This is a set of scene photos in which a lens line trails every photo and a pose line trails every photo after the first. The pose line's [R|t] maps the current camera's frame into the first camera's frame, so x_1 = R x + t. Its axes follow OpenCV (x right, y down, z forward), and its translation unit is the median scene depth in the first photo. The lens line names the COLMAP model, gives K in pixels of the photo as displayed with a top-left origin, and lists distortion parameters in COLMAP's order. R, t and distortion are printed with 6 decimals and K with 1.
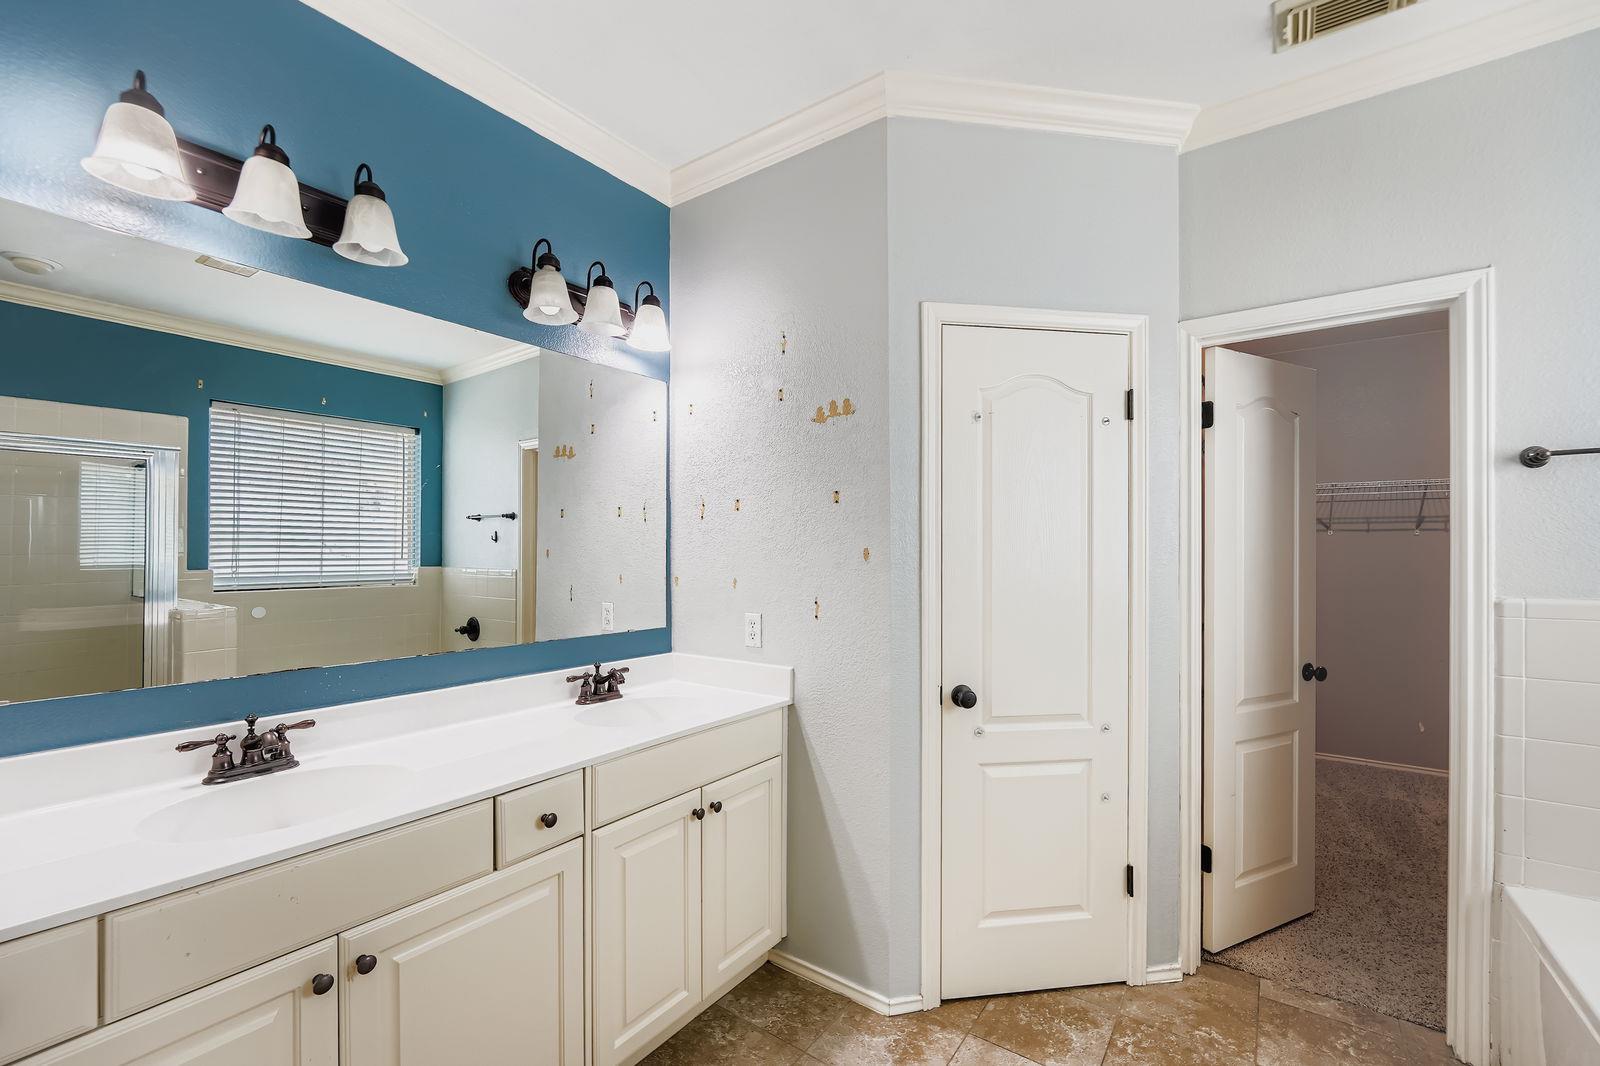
lens RADIAL K [[660.7, 0, 808.6], [0, 660.7, 545.0], [0, 0, 1]] dist [-0.009602, 0.000543]
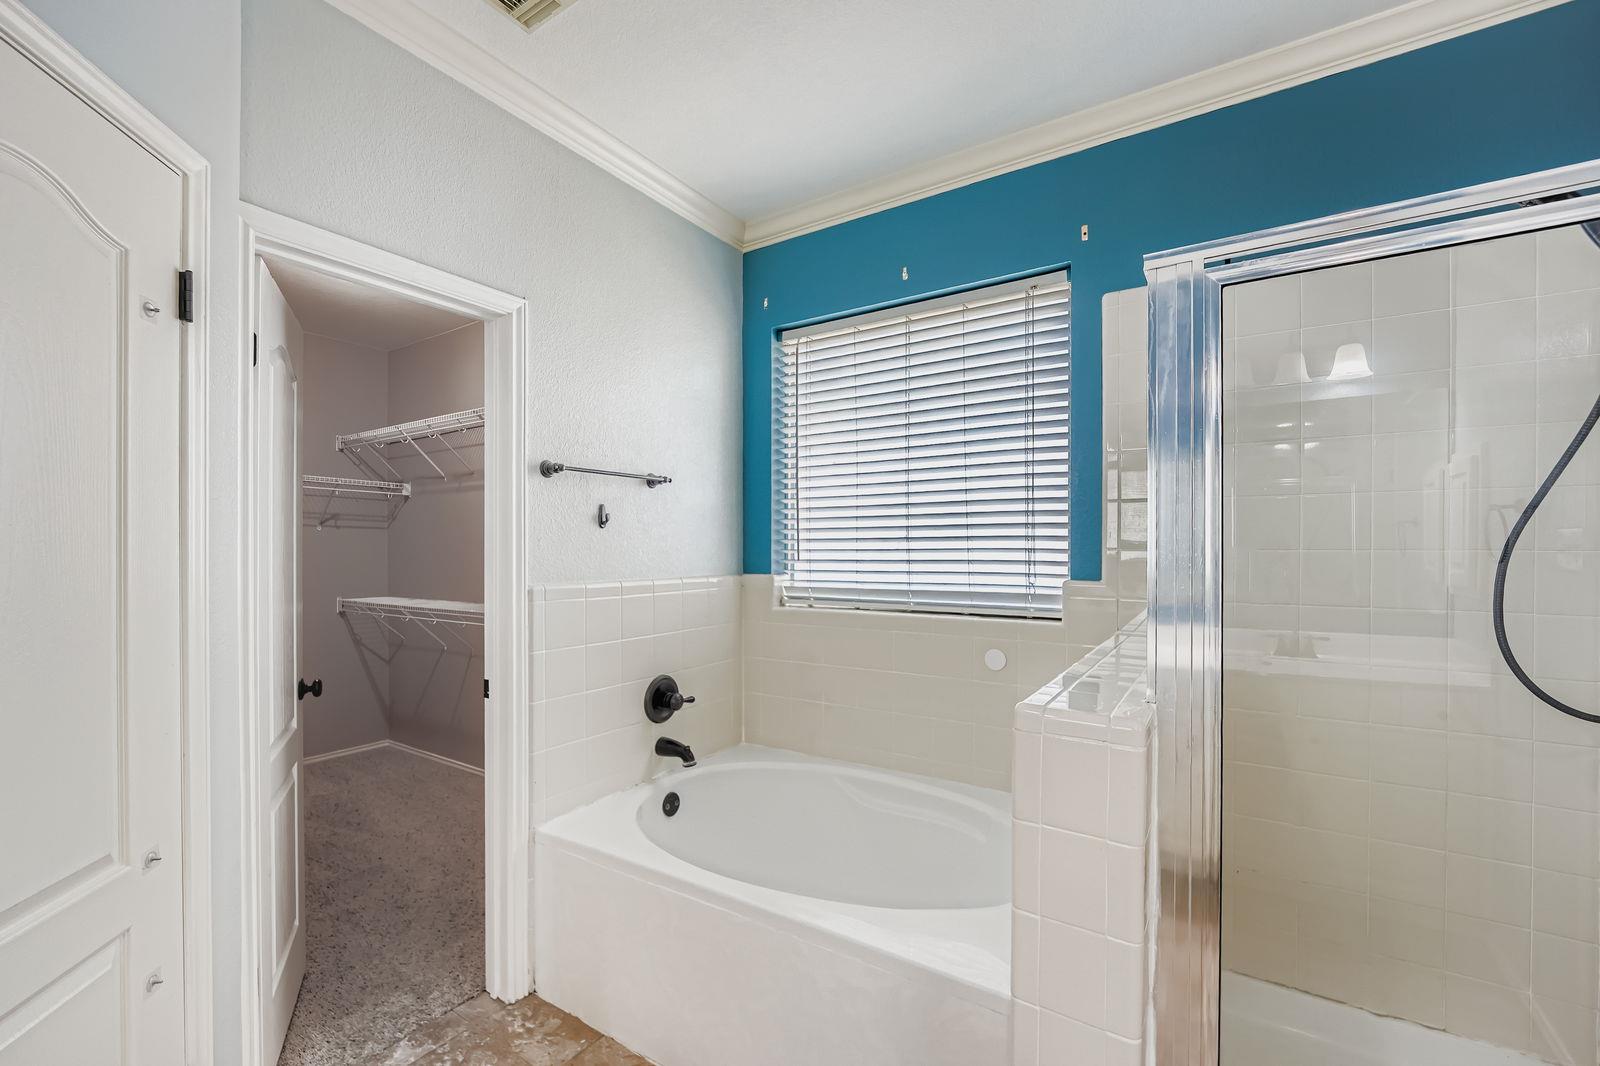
lens RADIAL K [[660.7, 0, 807.3], [0, 660.7, 547.4], [0, 0, 1]] dist [-0.009602, 0.000543]
pose [[-0.027154, 0.004490, 0.999621, -0.119367], [-0.009406, 0.999944, -0.004747, 0.011857], [-0.999587, -0.009531, -0.027110, 0.464864]]
